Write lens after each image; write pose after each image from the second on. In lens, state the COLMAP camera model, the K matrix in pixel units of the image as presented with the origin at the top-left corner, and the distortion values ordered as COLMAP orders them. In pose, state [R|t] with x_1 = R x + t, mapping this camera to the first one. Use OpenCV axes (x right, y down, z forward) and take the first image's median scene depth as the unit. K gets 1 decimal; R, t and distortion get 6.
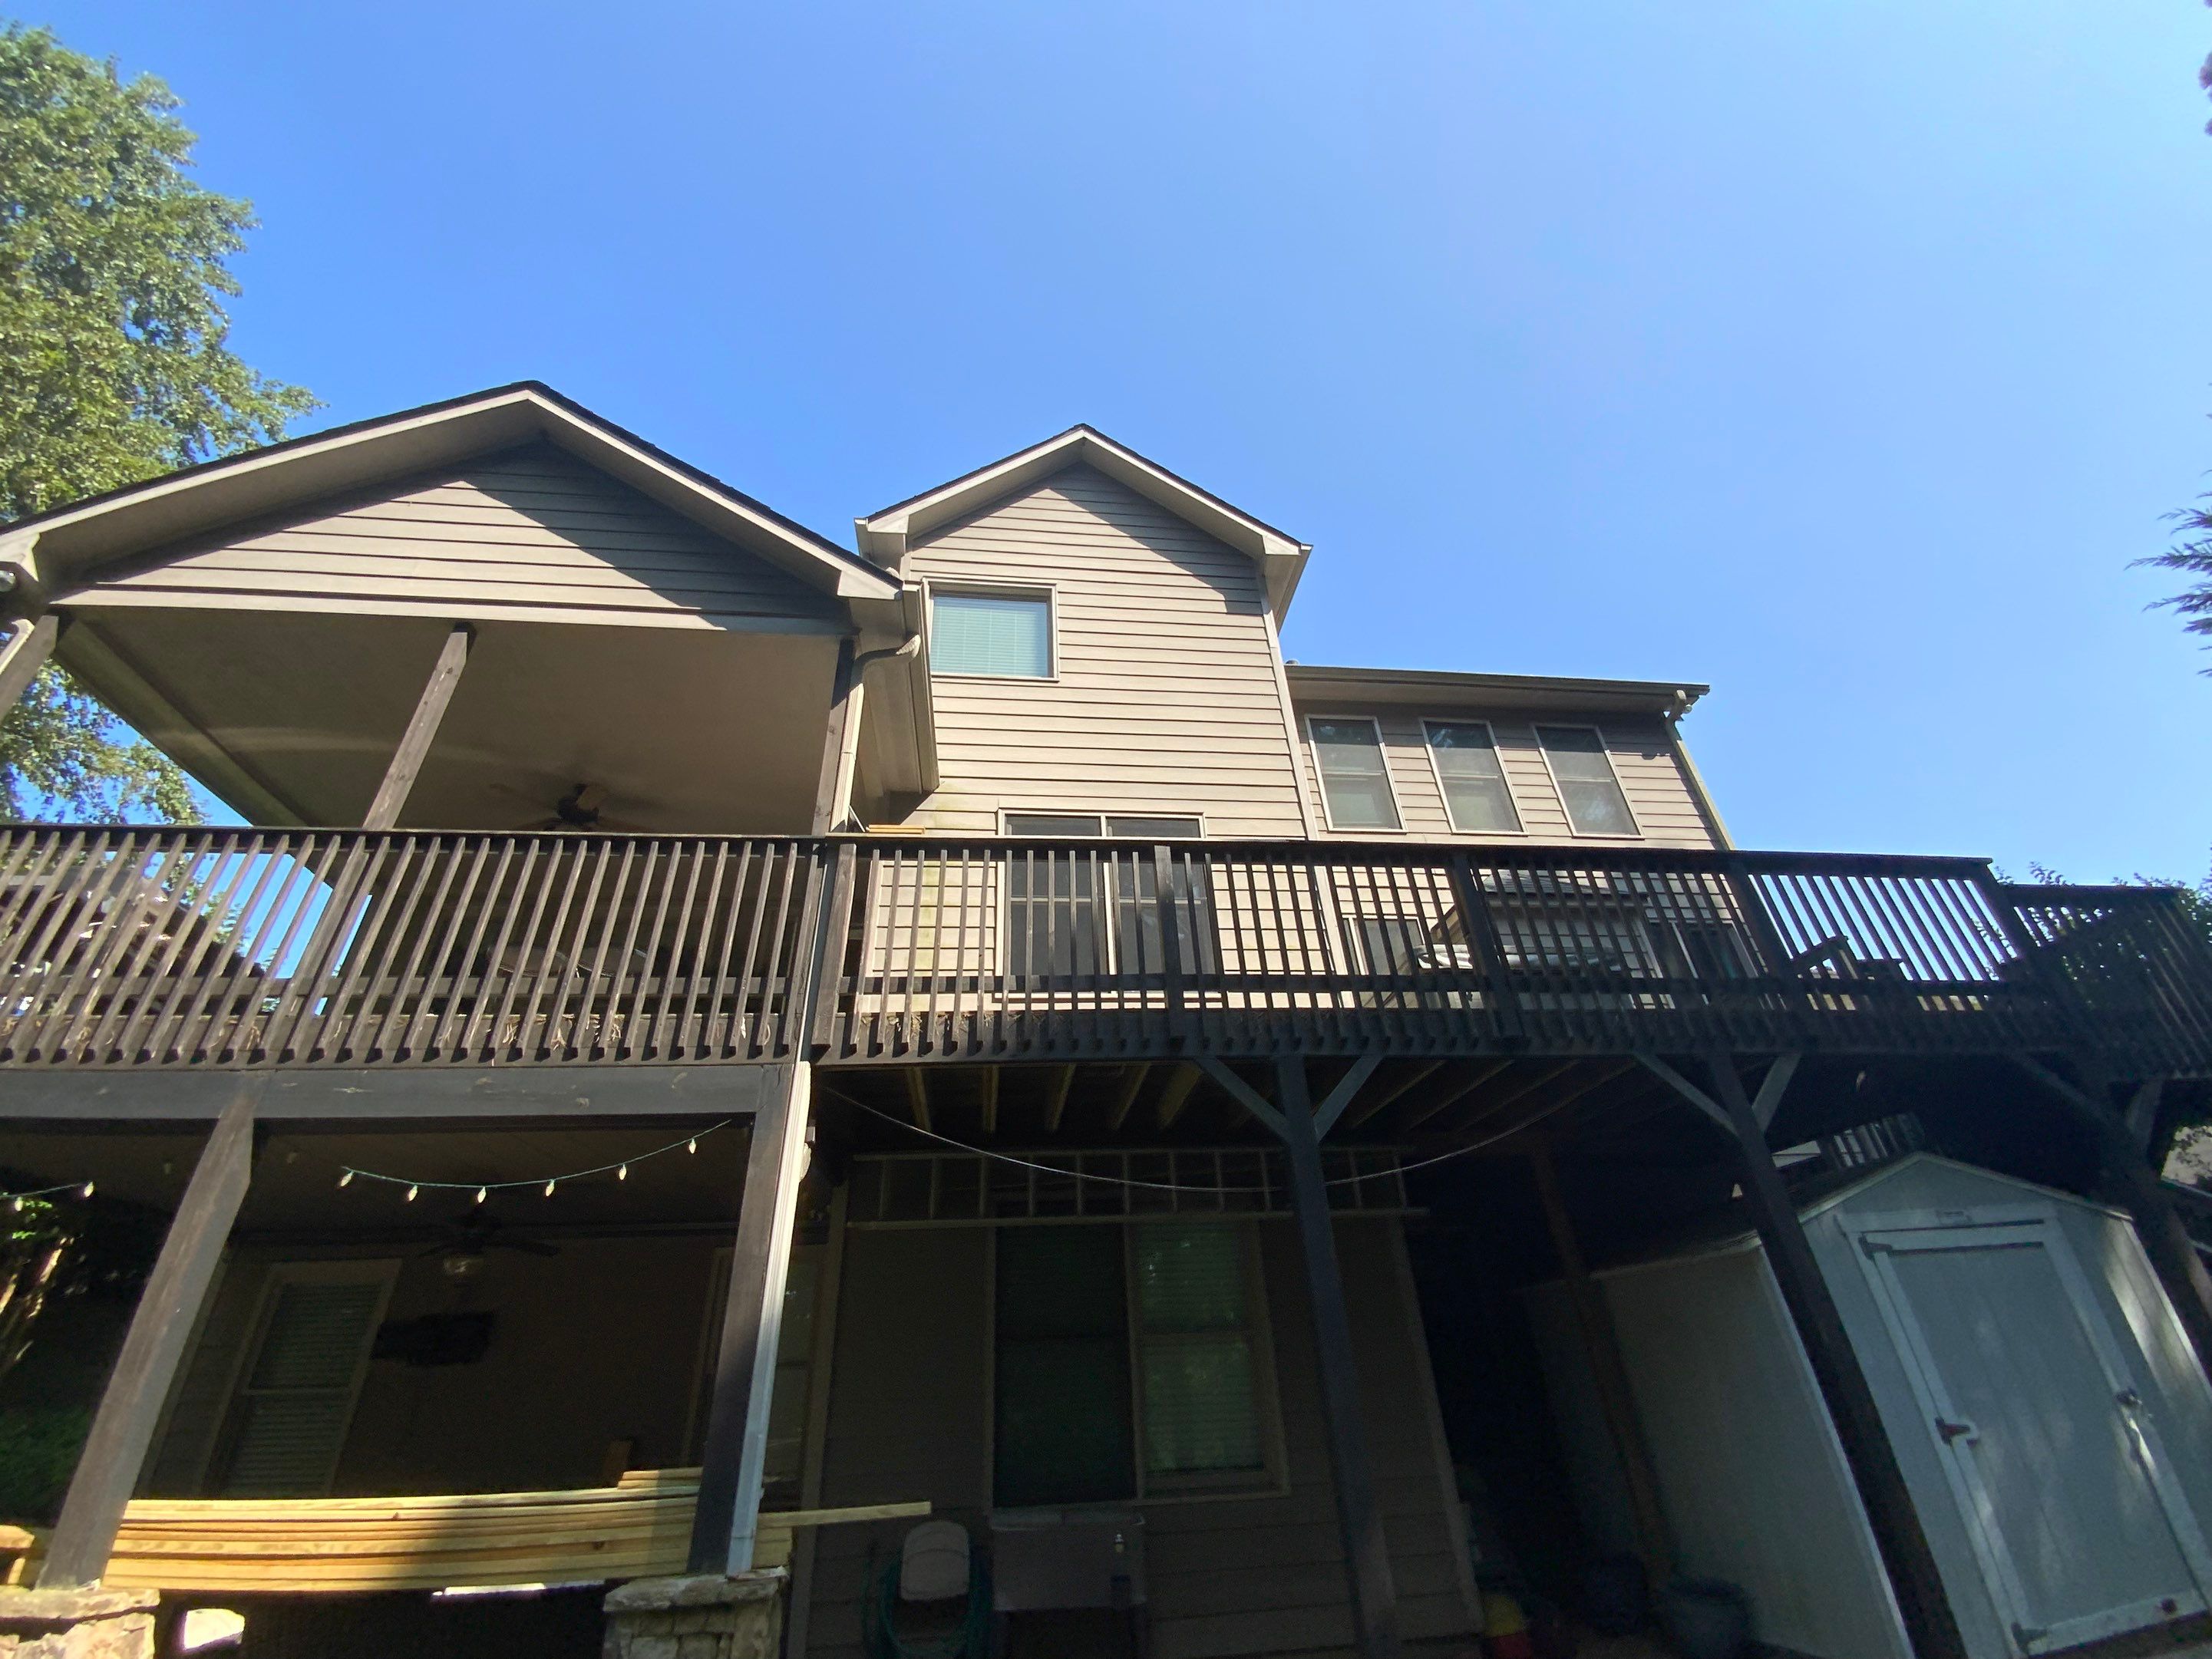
lens RADIAL K [[897.3, 0, 1105.1], [0, 897.3, 831.1], [0, 0, 1]] dist [0.017787, -0.016736]
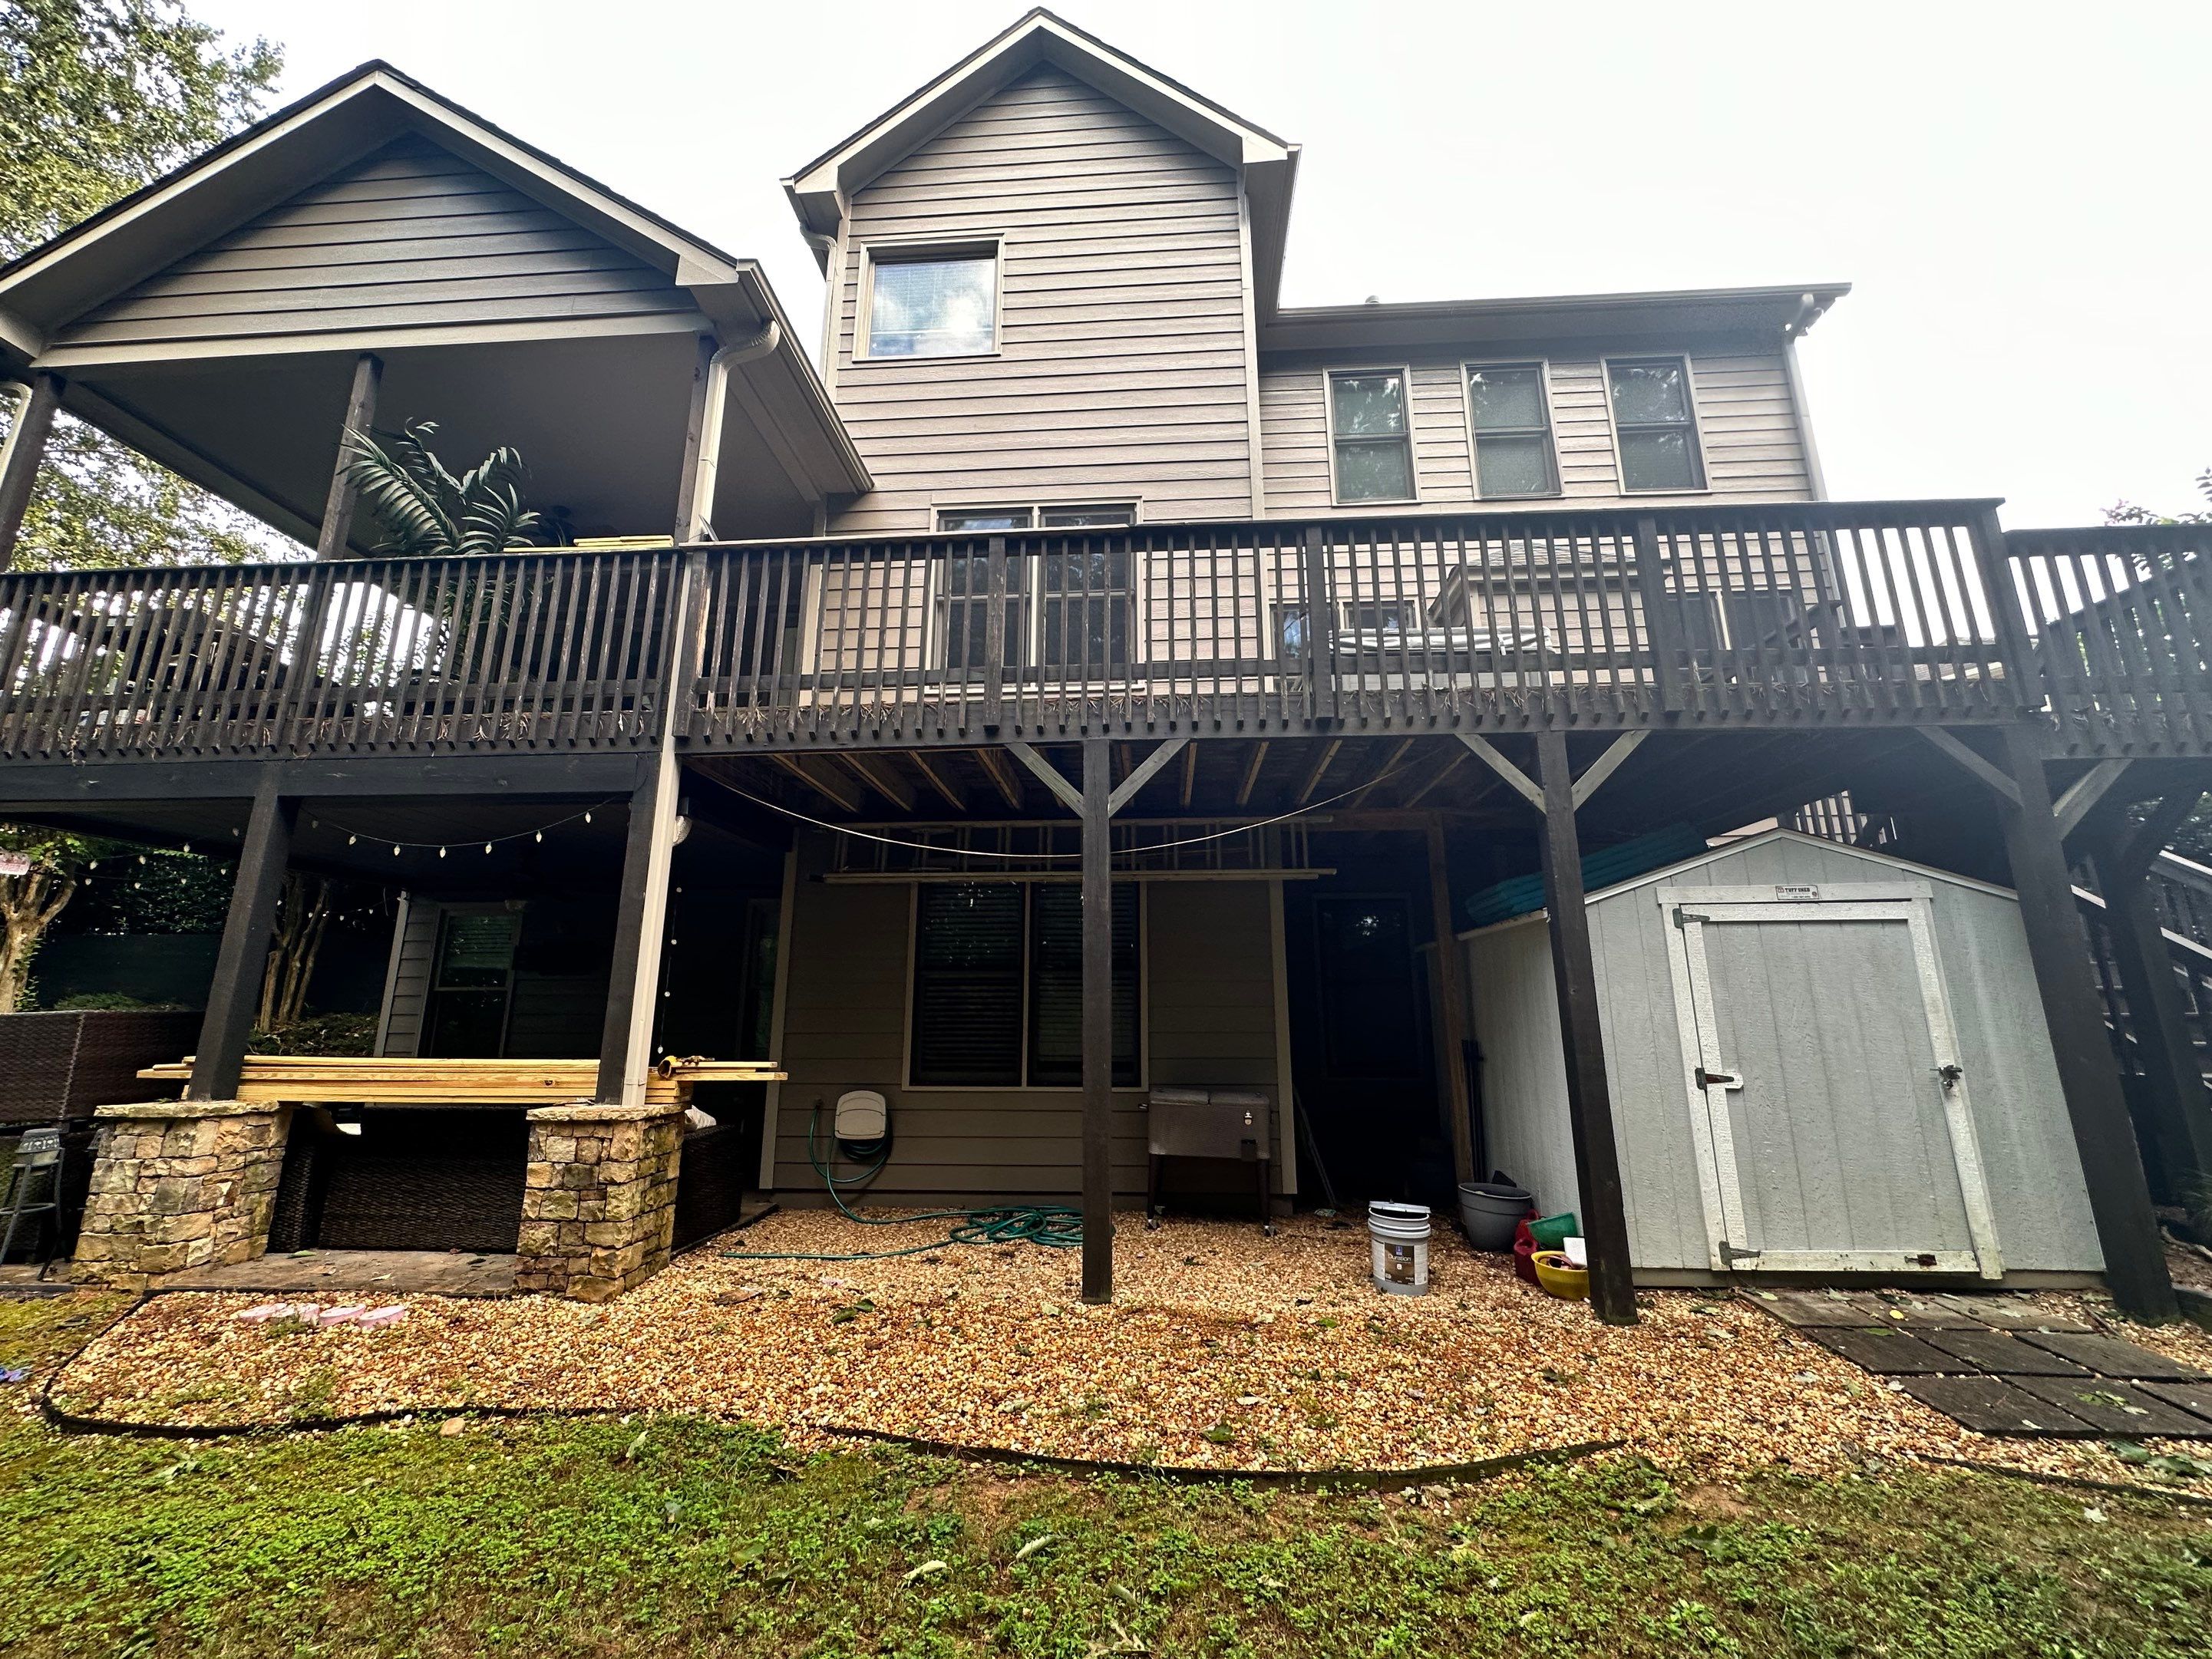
lens RADIAL K [[881.4, 0, 1105.3], [0, 881.4, 829.8], [0, 0, 1]] dist [-0.001569, 0.000677]
pose [[0.983209, 0.005482, -0.182399, 0.320581], [0.055425, 0.943357, 0.327118, 0.007274], [0.173861, -0.331735, 0.927213, -0.000440]]
